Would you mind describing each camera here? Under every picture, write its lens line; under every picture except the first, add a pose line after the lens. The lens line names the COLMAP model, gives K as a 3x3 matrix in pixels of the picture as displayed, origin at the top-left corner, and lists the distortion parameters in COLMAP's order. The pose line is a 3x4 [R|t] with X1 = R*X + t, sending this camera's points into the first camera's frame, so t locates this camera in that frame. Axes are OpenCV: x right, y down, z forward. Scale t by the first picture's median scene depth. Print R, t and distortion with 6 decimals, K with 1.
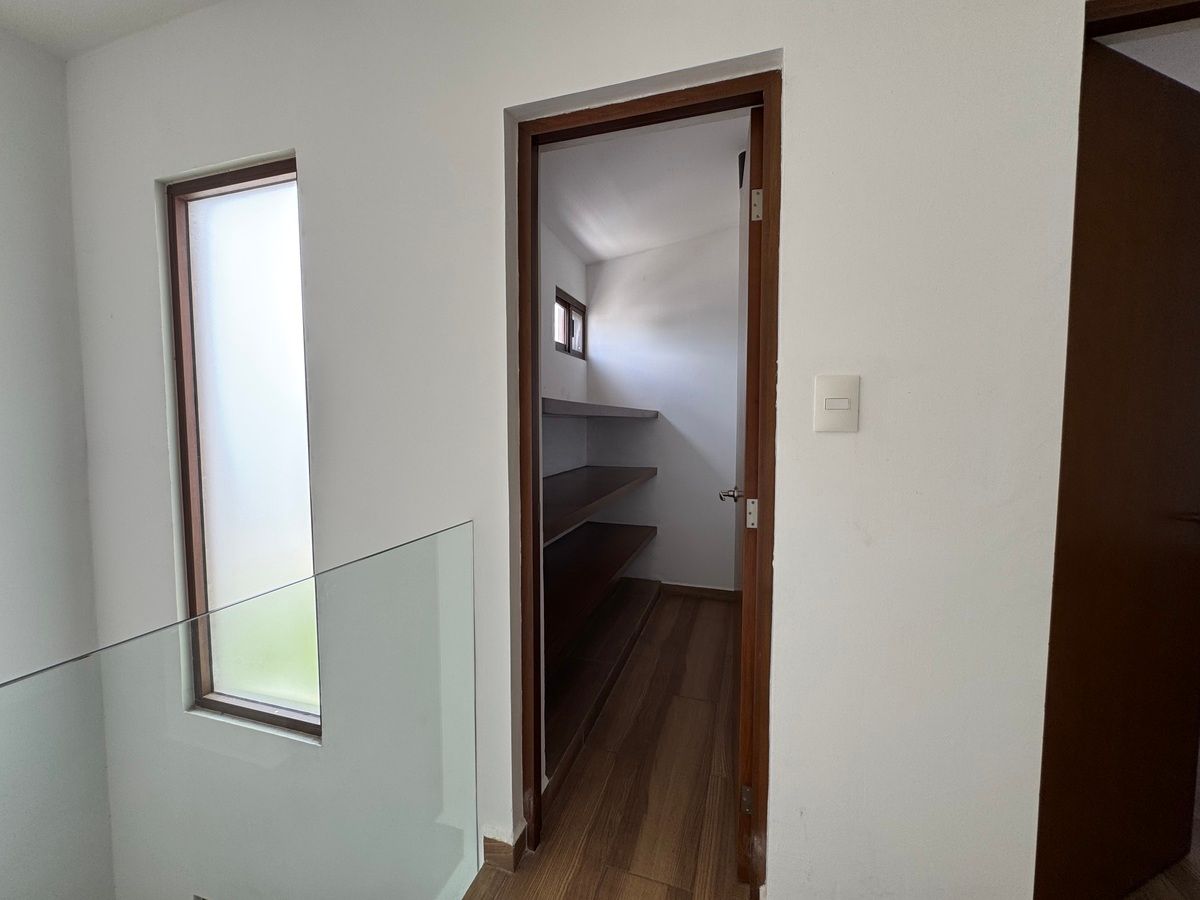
lens RADIAL K [[481.9, 0, 601.6], [0, 481.9, 448.3], [0, 0, 1]] dist [-0.000072, 0.000286]
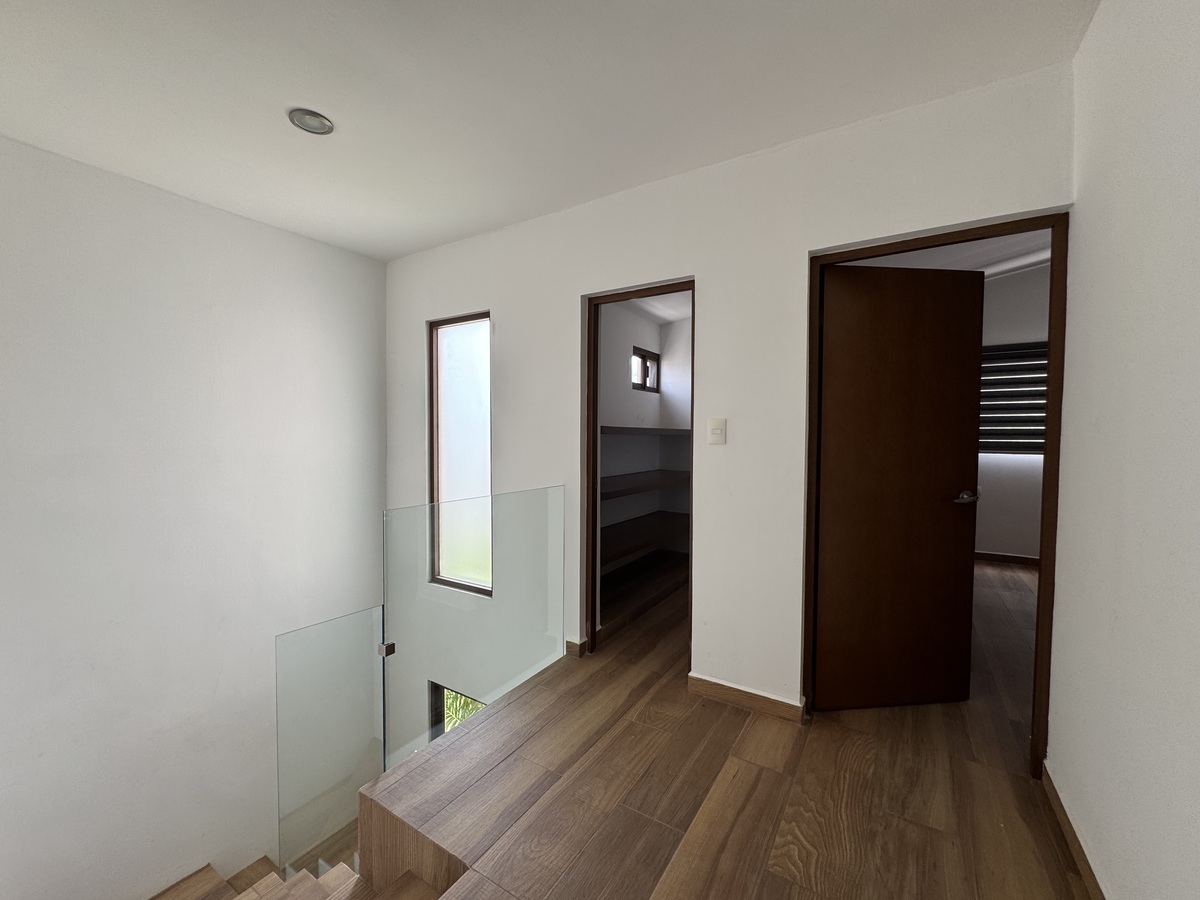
lens RADIAL K [[481.9, 0, 598.3], [0, 481.9, 450.8], [0, 0, 1]] dist [-0.000072, 0.000286]
pose [[0.966904, 0.015210, -0.254686, 0.332516], [-0.021760, 0.999500, -0.022920, 0.037785], [0.254210, 0.027703, 0.966752, -0.809054]]
